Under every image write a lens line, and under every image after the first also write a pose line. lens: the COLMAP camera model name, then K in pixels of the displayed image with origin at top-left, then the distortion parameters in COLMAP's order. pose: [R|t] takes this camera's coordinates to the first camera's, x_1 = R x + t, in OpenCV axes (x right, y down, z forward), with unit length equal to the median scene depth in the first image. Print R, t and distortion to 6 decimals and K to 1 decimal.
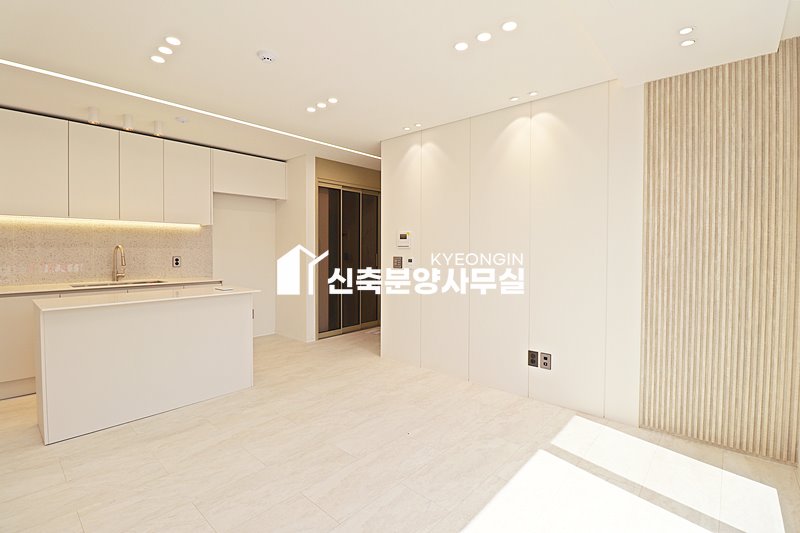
lens RADIAL K [[370.7, 0, 395.8], [0, 370.7, 254.2], [0, 0, 1]] dist [-0.002644, -0.011580]
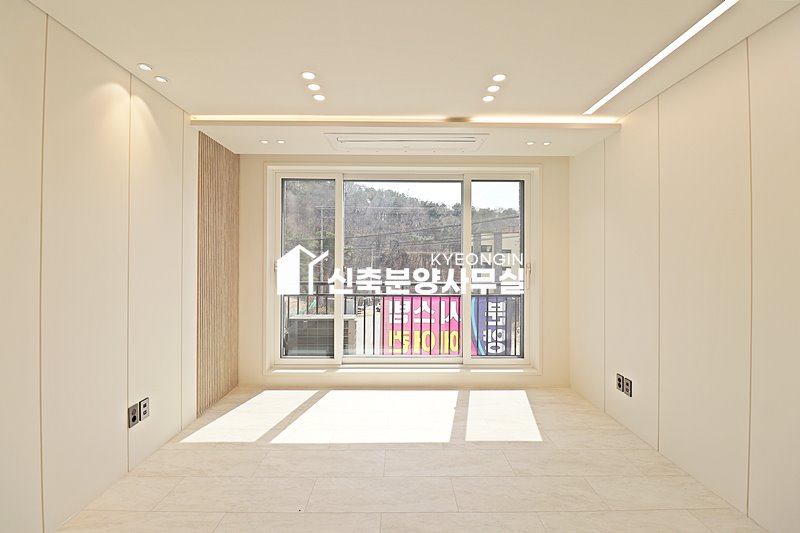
lens RADIAL K [[370.7, 0, 399.5], [0, 370.7, 258.9], [0, 0, 1]] dist [-0.002644, -0.011580]
pose [[-0.673665, -0.004655, 0.739022, -0.492709], [0.002505, 0.999960, 0.008582, -0.038795], [-0.739033, 0.007633, -0.673626, 0.987067]]
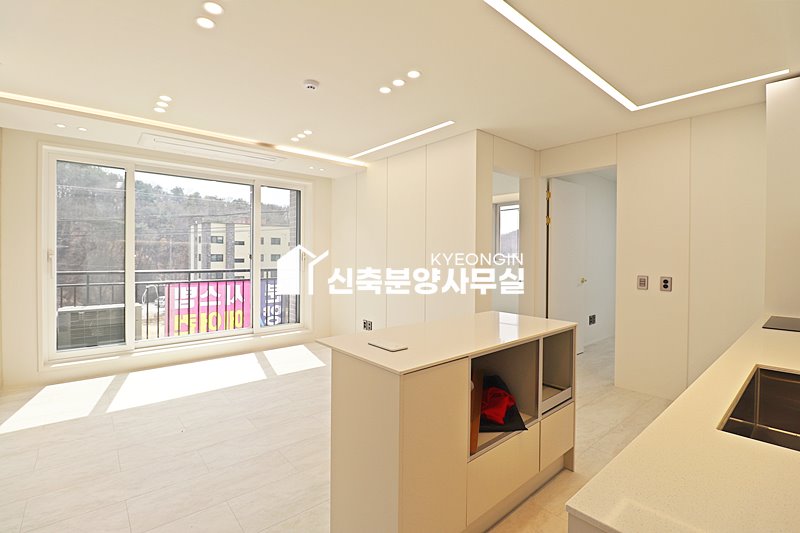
lens RADIAL K [[370.7, 0, 403.0], [0, 370.7, 258.0], [0, 0, 1]] dist [-0.002644, -0.011580]
pose [[-0.992487, -0.014086, 0.121534, -0.517724], [-0.011307, 0.999659, 0.023525, -0.032732], [-0.121824, 0.021974, -0.992308, 1.419216]]
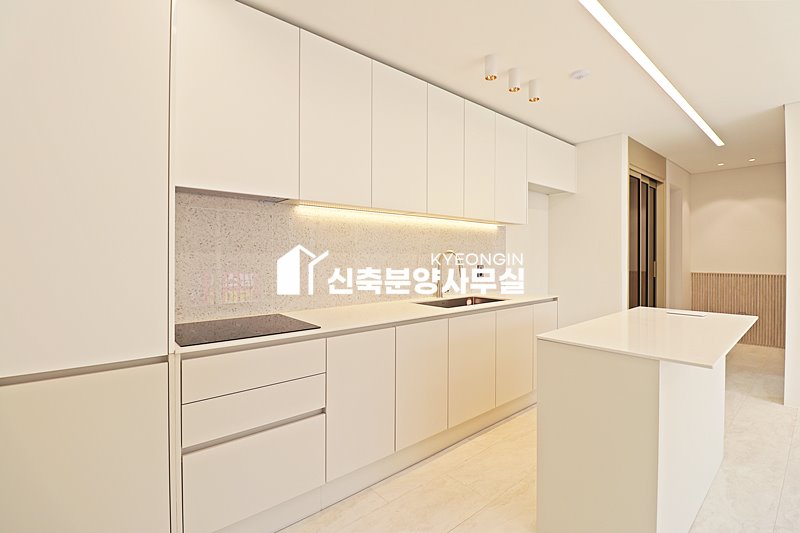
lens RADIAL K [[370.7, 0, 424.5], [0, 370.7, 255.2], [0, 0, 1]] dist [-0.002644, -0.011580]
pose [[0.993559, -0.007727, -0.113050, -0.797171], [0.005195, 0.999729, -0.022676, 0.002655], [0.113194, 0.021942, 0.993331, 0.269936]]
